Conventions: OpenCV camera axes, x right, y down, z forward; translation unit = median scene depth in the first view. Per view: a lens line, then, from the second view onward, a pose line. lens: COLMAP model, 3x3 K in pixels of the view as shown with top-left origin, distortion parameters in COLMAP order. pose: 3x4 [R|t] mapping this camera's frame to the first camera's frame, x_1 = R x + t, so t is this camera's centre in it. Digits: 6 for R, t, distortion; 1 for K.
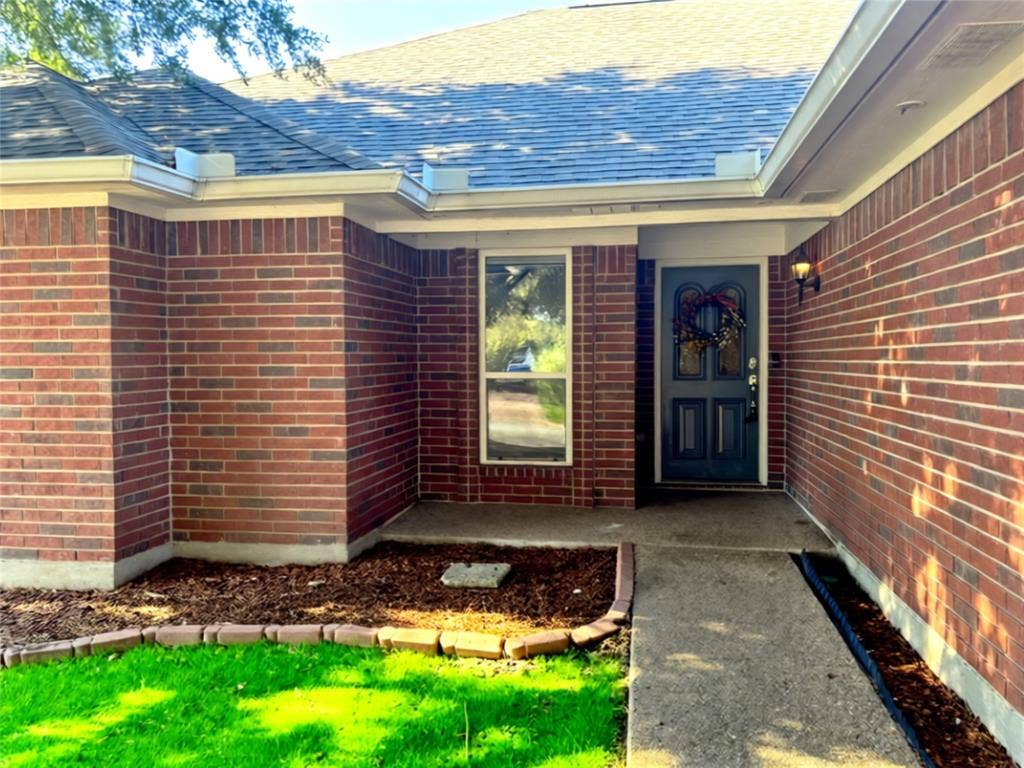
lens RADIAL K [[750.7, 0, 512.0], [0, 750.7, 384.0], [0, 0, 1]] dist [0.006802, 0.000773]
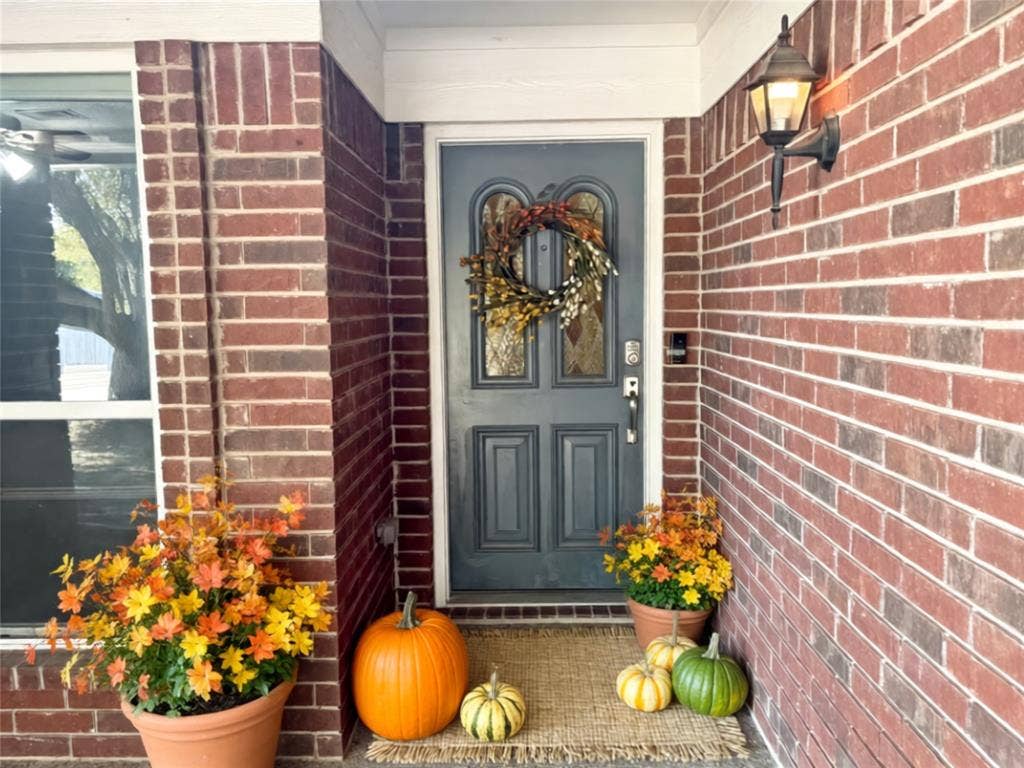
lens RADIAL K [[750.7, 0, 512.0], [0, 750.7, 384.0], [0, 0, 1]] dist [0.006802, 0.000773]
pose [[0.985339, -0.026635, 0.168516, 0.168309], [0.015014, 0.997444, 0.069863, -0.043224], [-0.169946, -0.066309, 0.983220, 0.554298]]
